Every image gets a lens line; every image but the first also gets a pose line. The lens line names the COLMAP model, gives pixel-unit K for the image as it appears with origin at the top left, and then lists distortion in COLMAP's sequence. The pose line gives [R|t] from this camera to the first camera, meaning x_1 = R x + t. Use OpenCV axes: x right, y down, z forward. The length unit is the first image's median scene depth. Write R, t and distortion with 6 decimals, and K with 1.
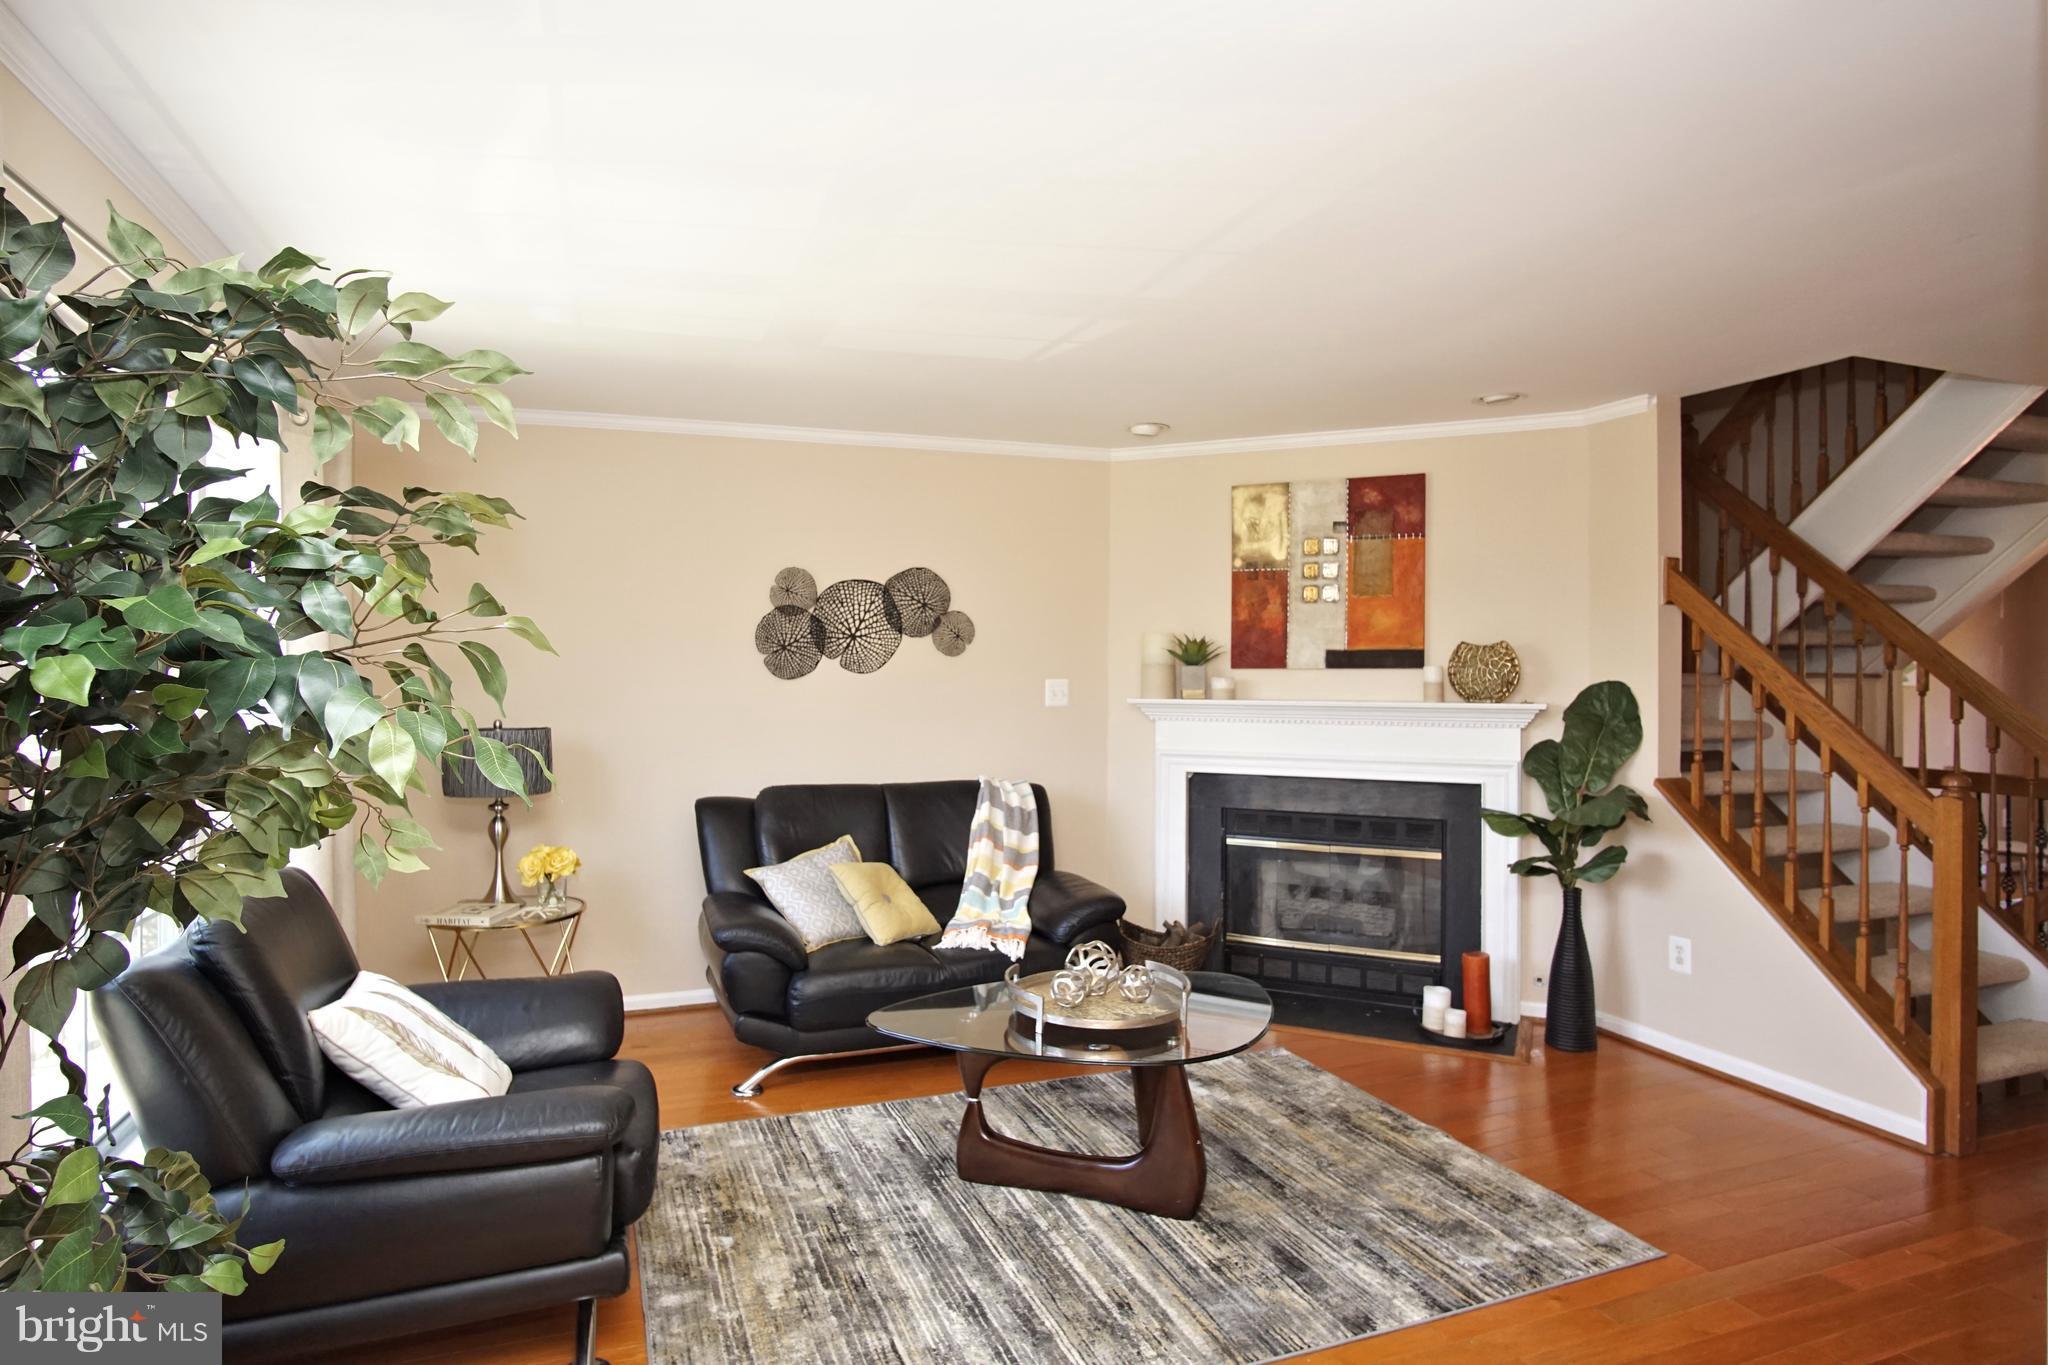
lens RADIAL K [[1152.6, 0, 1005.4], [0, 1152.6, 668.7], [0, 0, 1]] dist [-0.021612, -0.000792]
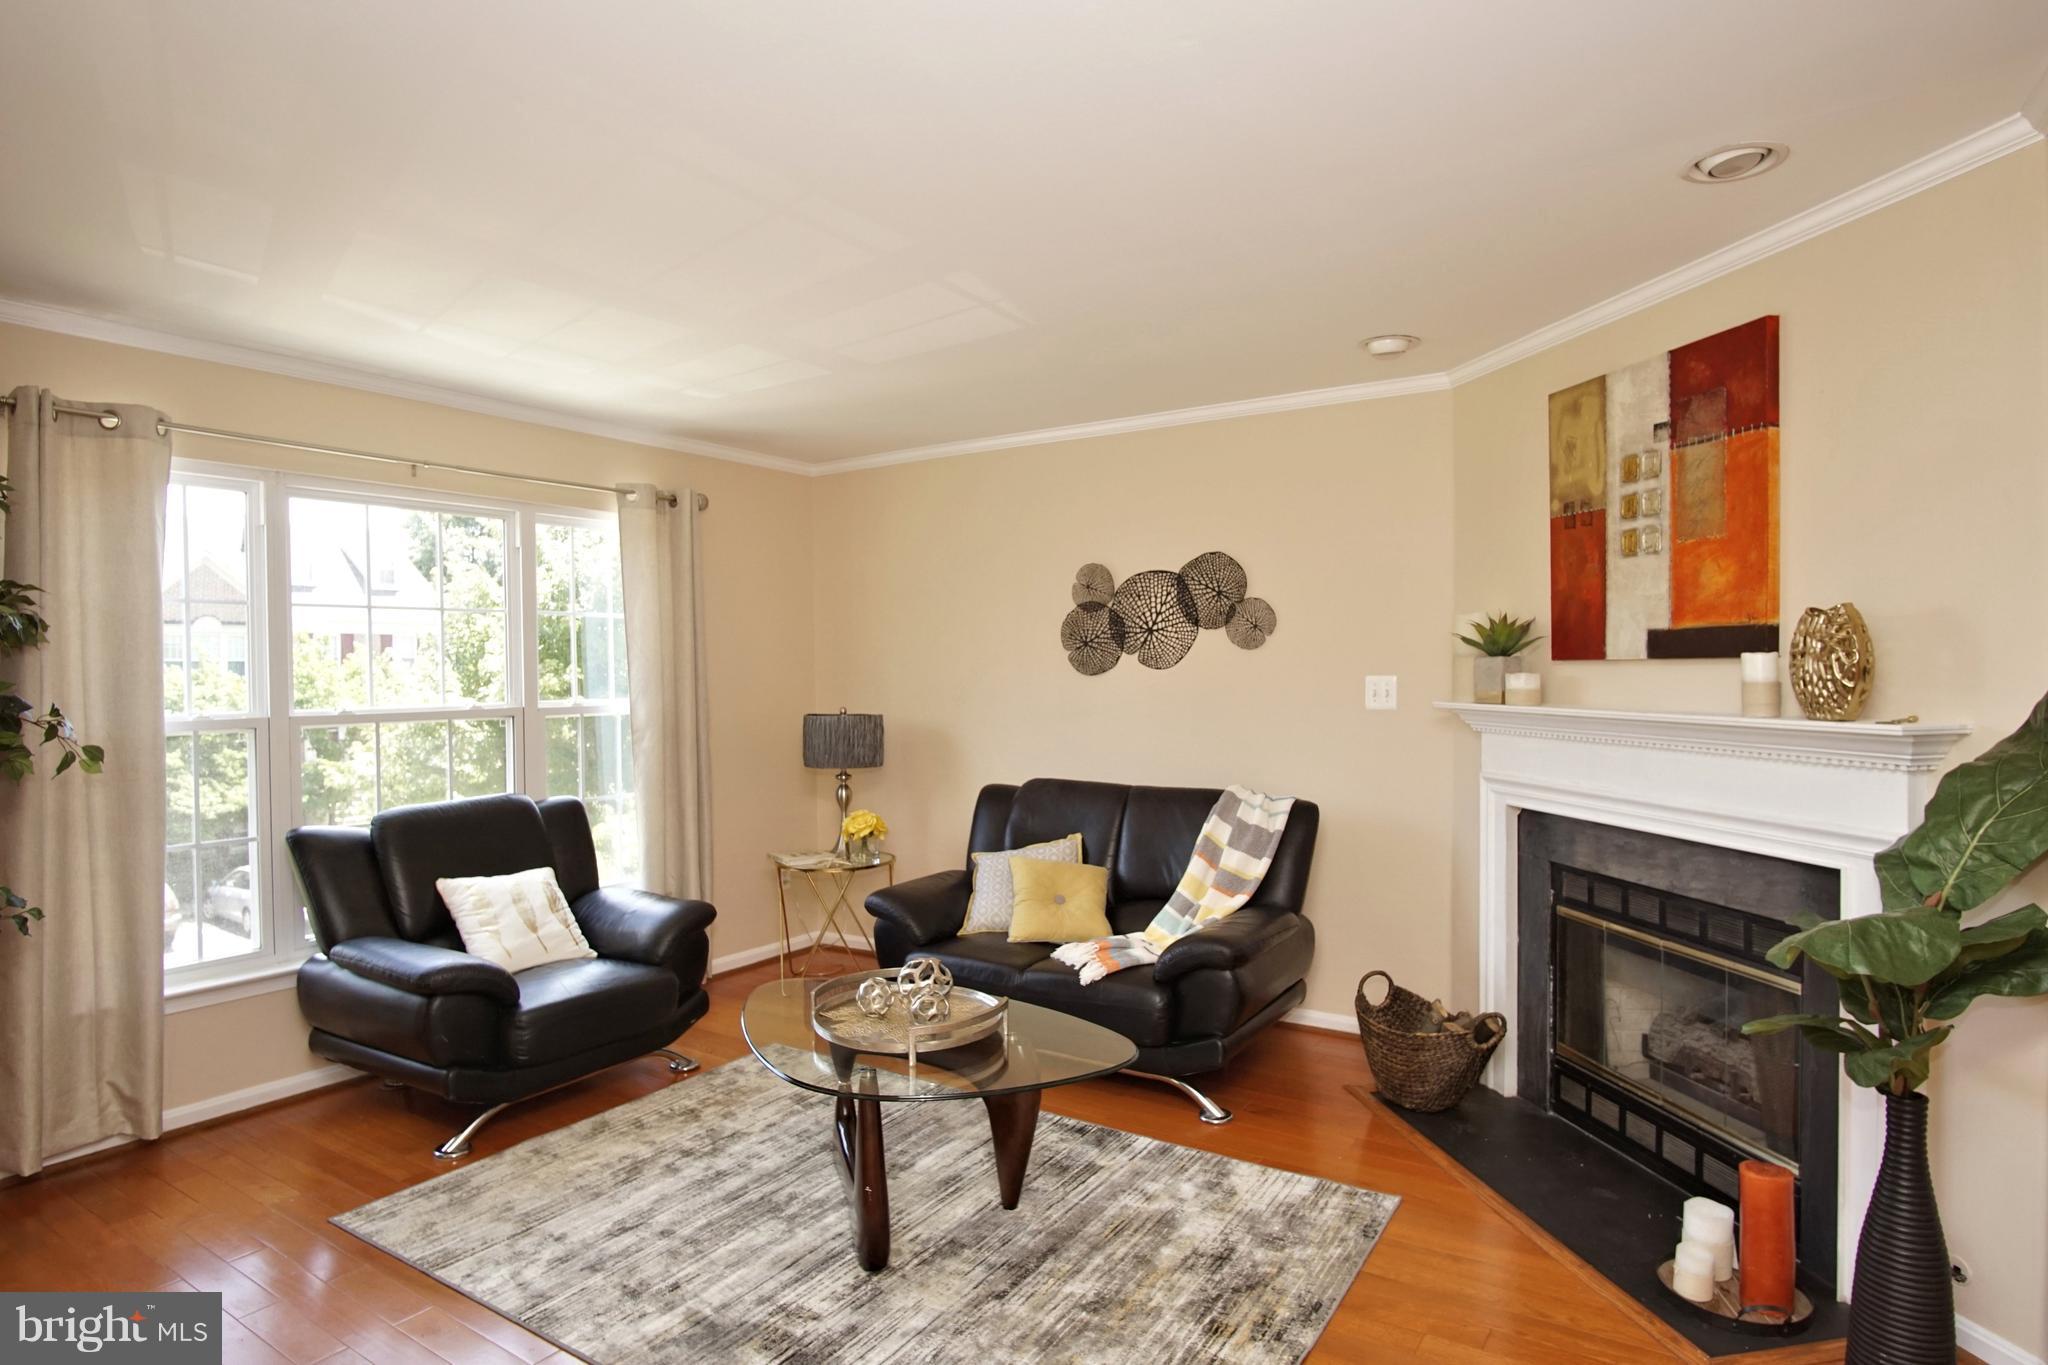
lens RADIAL K [[1152.6, 0, 1005.4], [0, 1152.6, 692.9], [0, 0, 1]] dist [-0.021612, -0.000792]
pose [[0.586277, 0.013763, -0.809994, 0.581593], [0.004278, 0.999789, 0.020084, 0.004017], [0.810099, -0.015240, 0.586094, 0.346014]]
